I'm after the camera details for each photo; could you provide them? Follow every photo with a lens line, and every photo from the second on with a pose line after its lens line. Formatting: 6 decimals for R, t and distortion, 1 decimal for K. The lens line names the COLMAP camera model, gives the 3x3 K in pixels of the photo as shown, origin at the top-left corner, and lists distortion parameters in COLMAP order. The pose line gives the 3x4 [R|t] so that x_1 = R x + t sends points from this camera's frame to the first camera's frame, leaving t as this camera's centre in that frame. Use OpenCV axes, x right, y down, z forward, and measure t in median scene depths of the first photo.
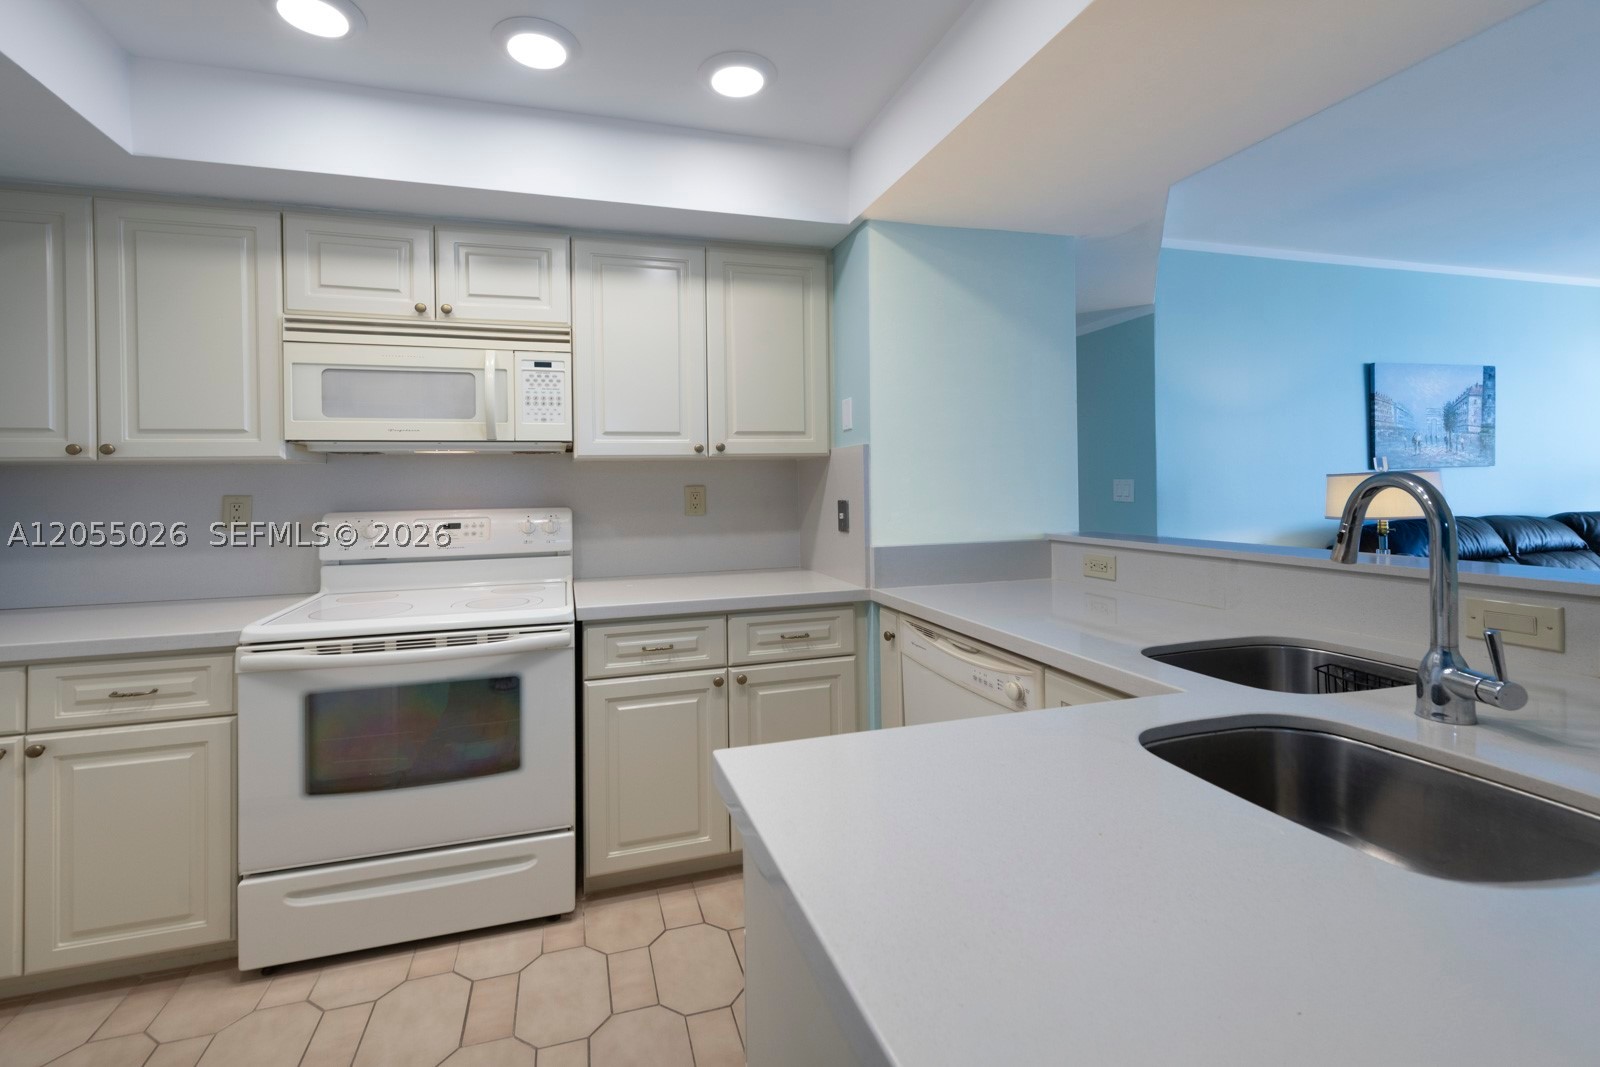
lens RADIAL K [[666.6, 0, 822.3], [0, 666.6, 494.8], [0, 0, 1]] dist [0.004663, 0.000326]
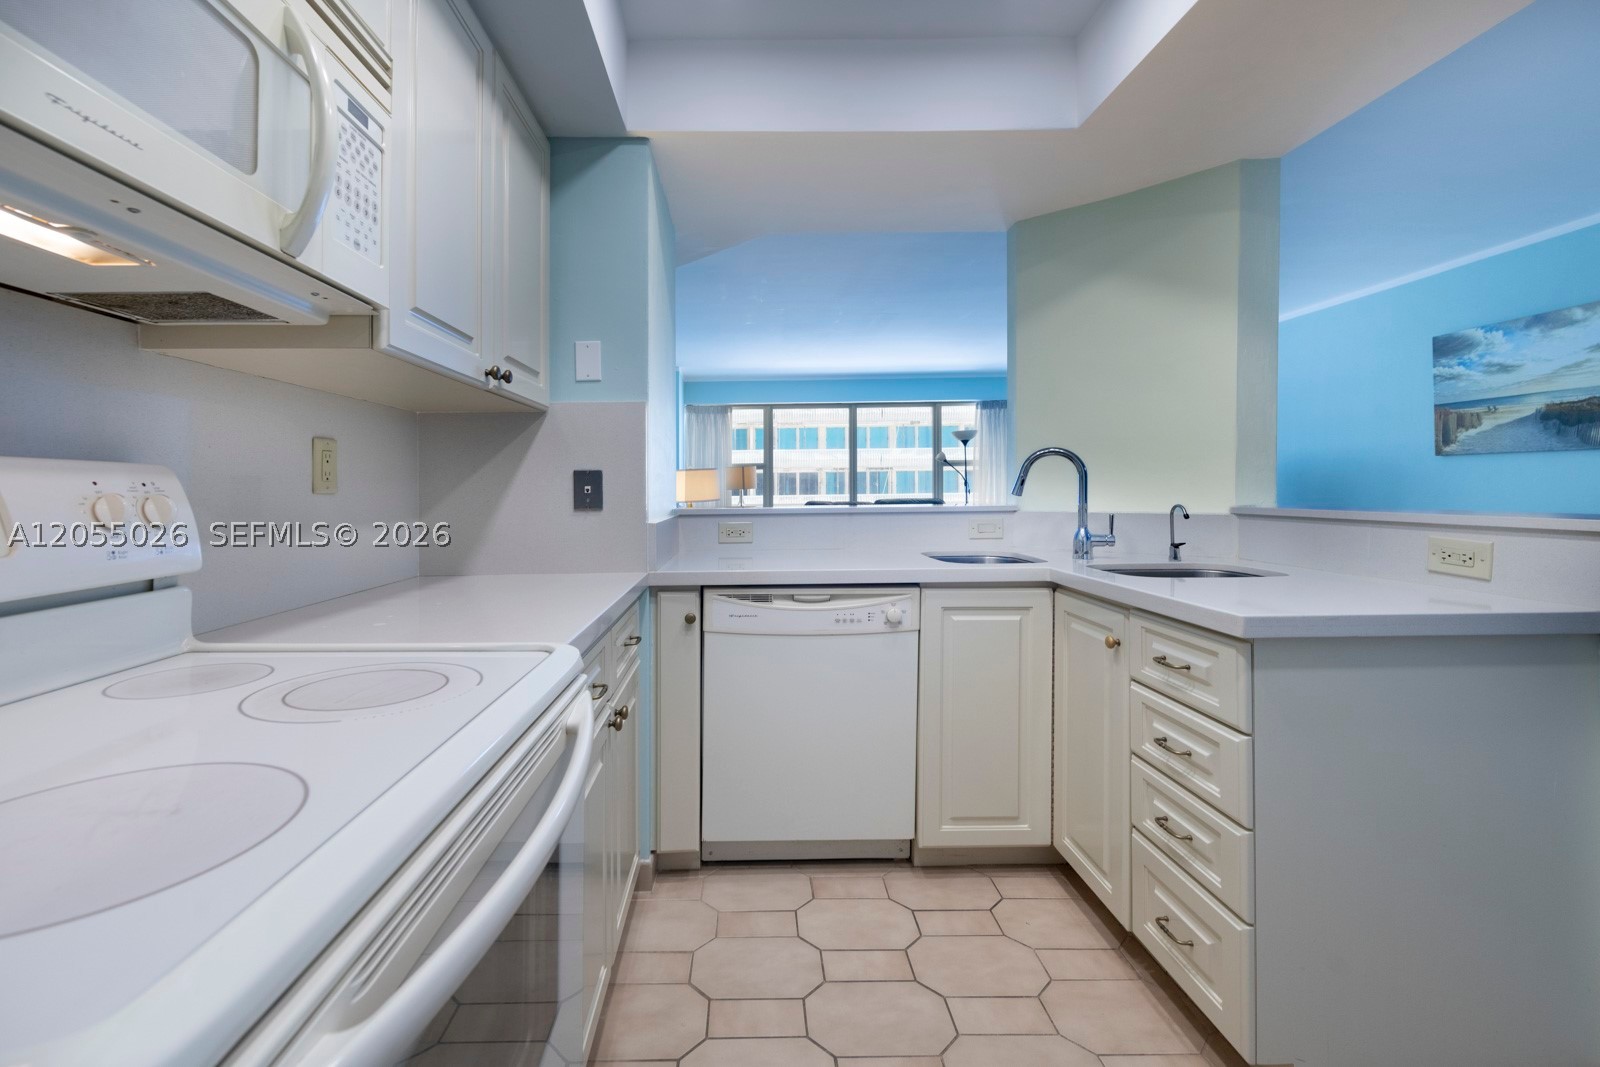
lens RADIAL K [[666.6, 0, 734.3], [0, 666.6, 479.6], [0, 0, 1]] dist [0.004663, 0.000326]
pose [[0.294947, 0.027964, 0.955104, -0.746629], [0.014189, 0.999333, -0.033641, 0.052597], [-0.955408, 0.023475, 0.294353, 0.657141]]
